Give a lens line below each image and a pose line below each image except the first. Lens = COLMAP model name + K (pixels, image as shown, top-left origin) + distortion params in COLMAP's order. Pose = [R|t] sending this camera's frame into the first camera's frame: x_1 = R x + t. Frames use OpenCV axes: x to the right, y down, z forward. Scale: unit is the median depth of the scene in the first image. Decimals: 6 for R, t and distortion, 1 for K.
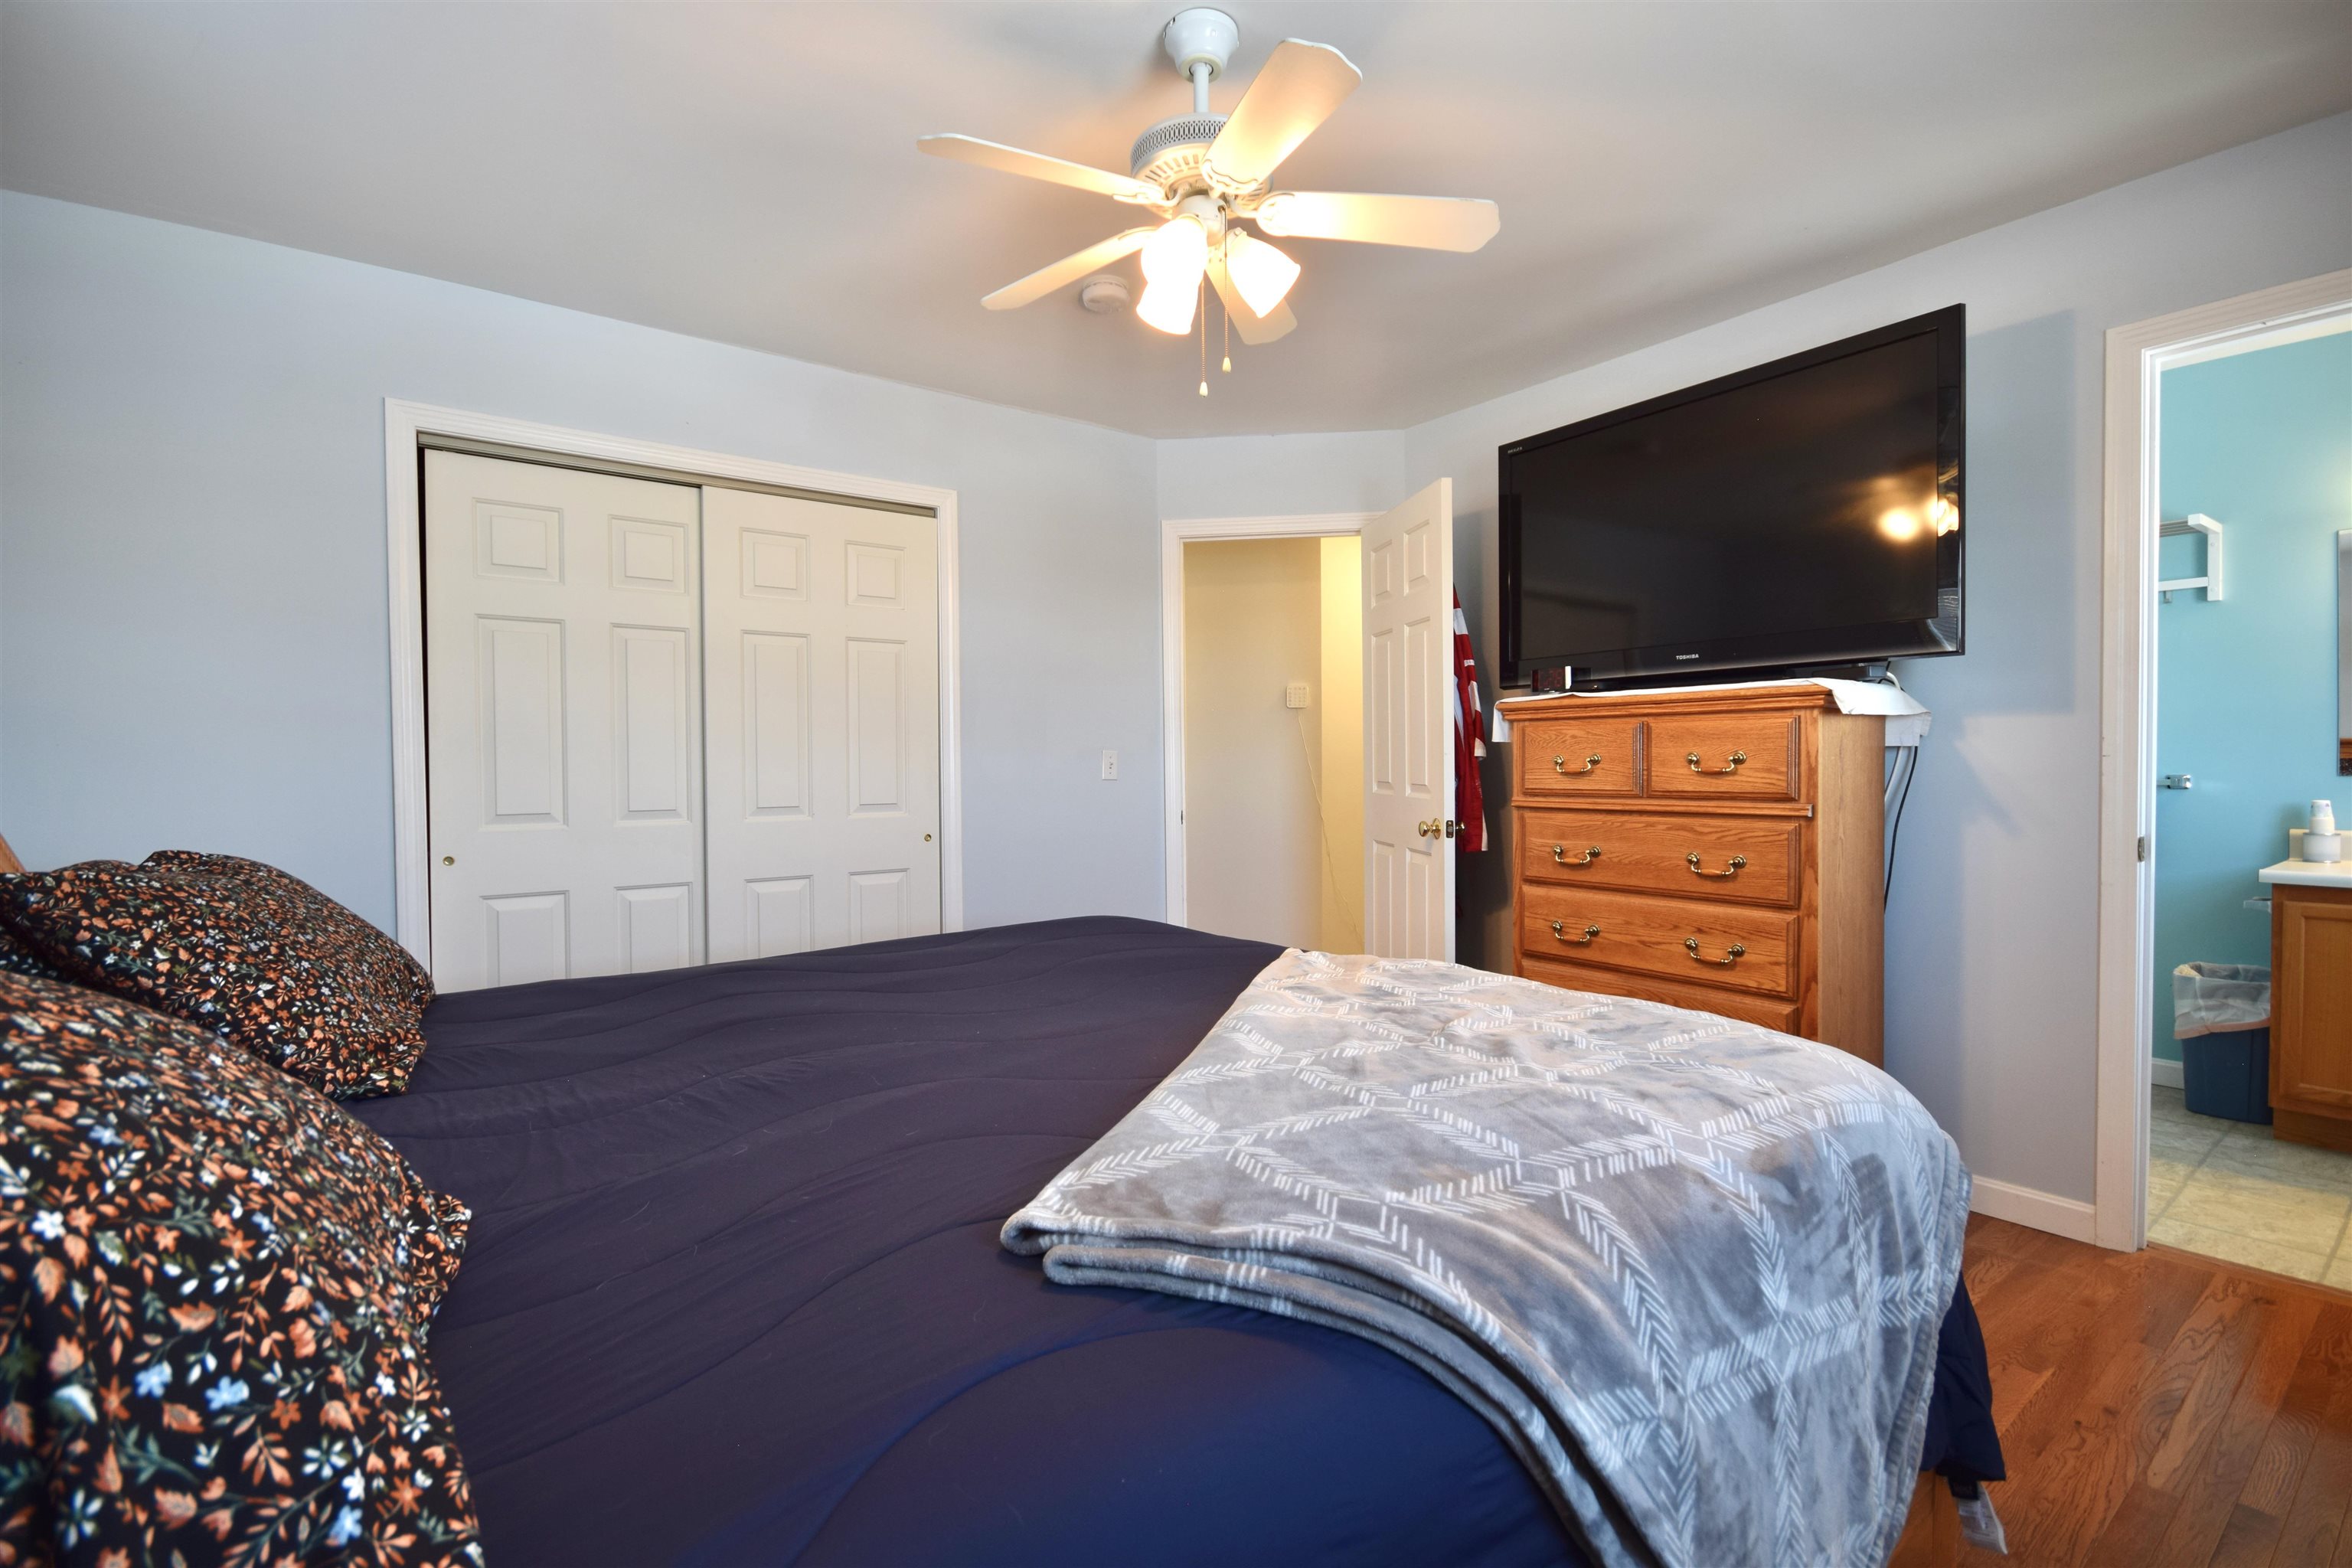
lens RADIAL K [[1036.7, 0, 1174.7], [0, 1036.7, 776.5], [0, 0, 1]] dist [-0.012688, -0.000124]
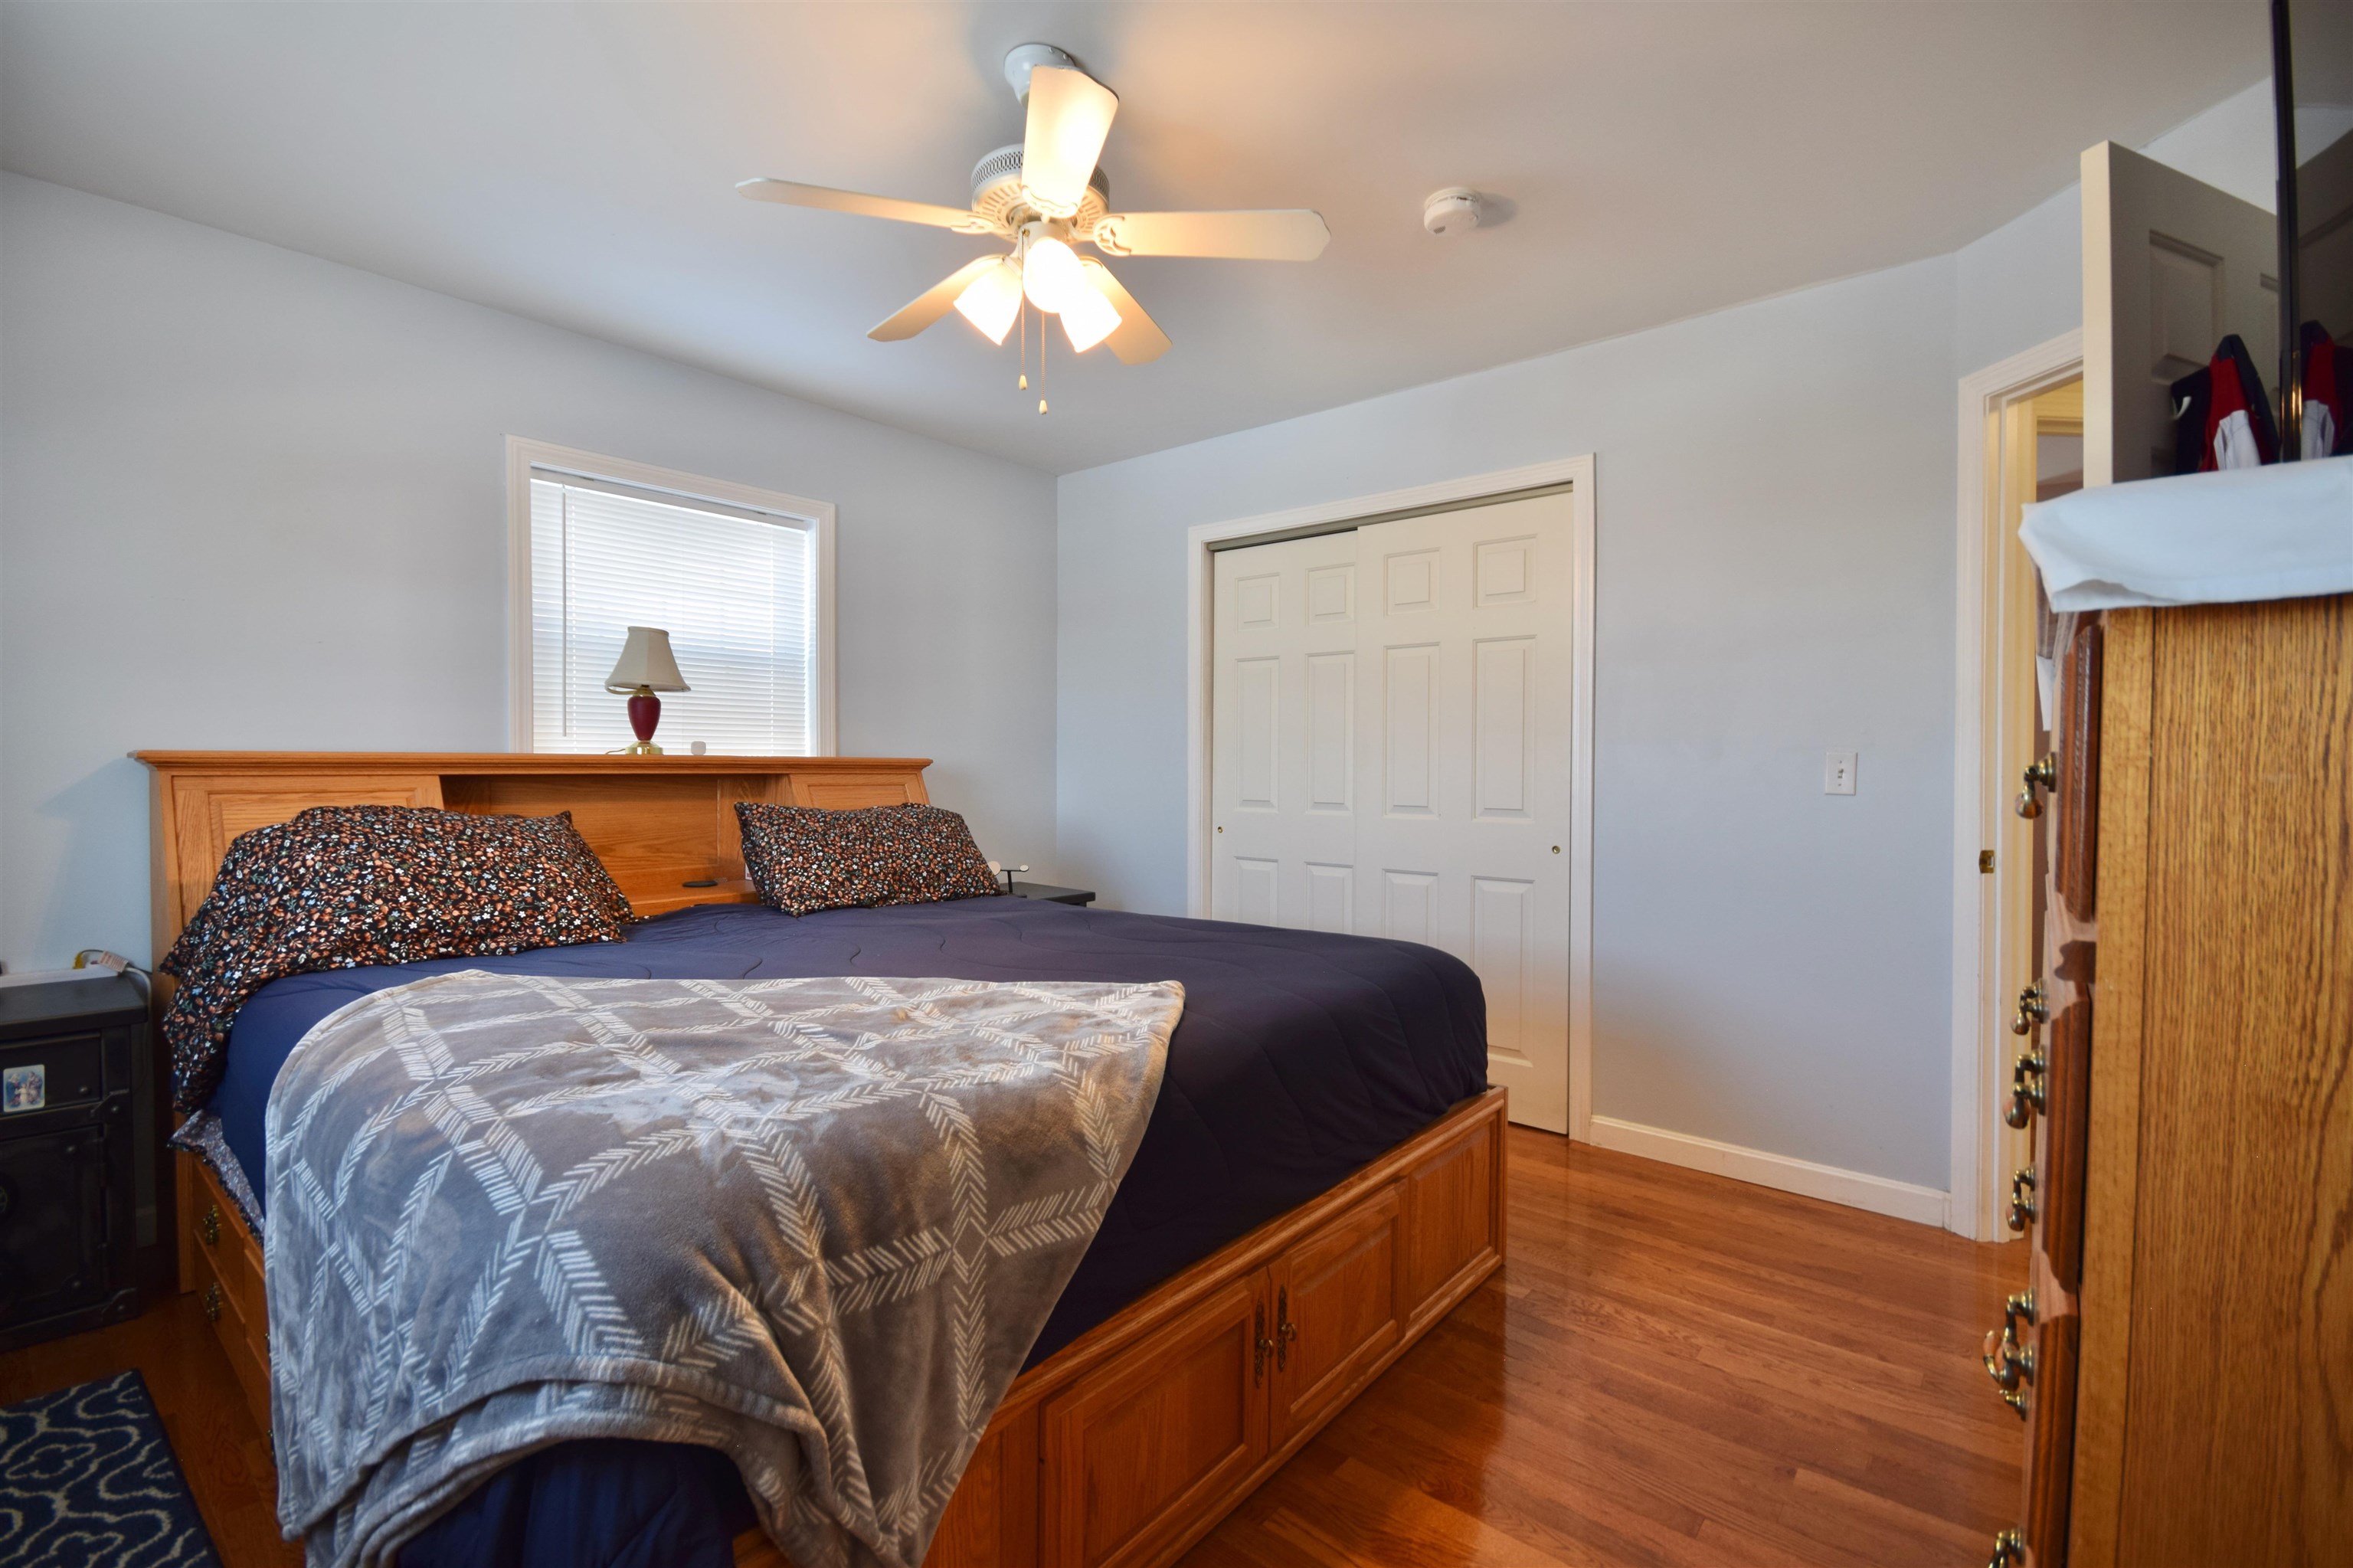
lens RADIAL K [[1041.3, 0, 1176.5], [0, 1041.3, 784.0], [0, 0, 1]] dist [-0.007346, -0.000369]
pose [[0.231409, 0.024610, -0.972545, 0.649182], [-0.020572, 0.999580, 0.020399, -0.011054], [0.972639, 0.015287, 0.231819, 0.535039]]
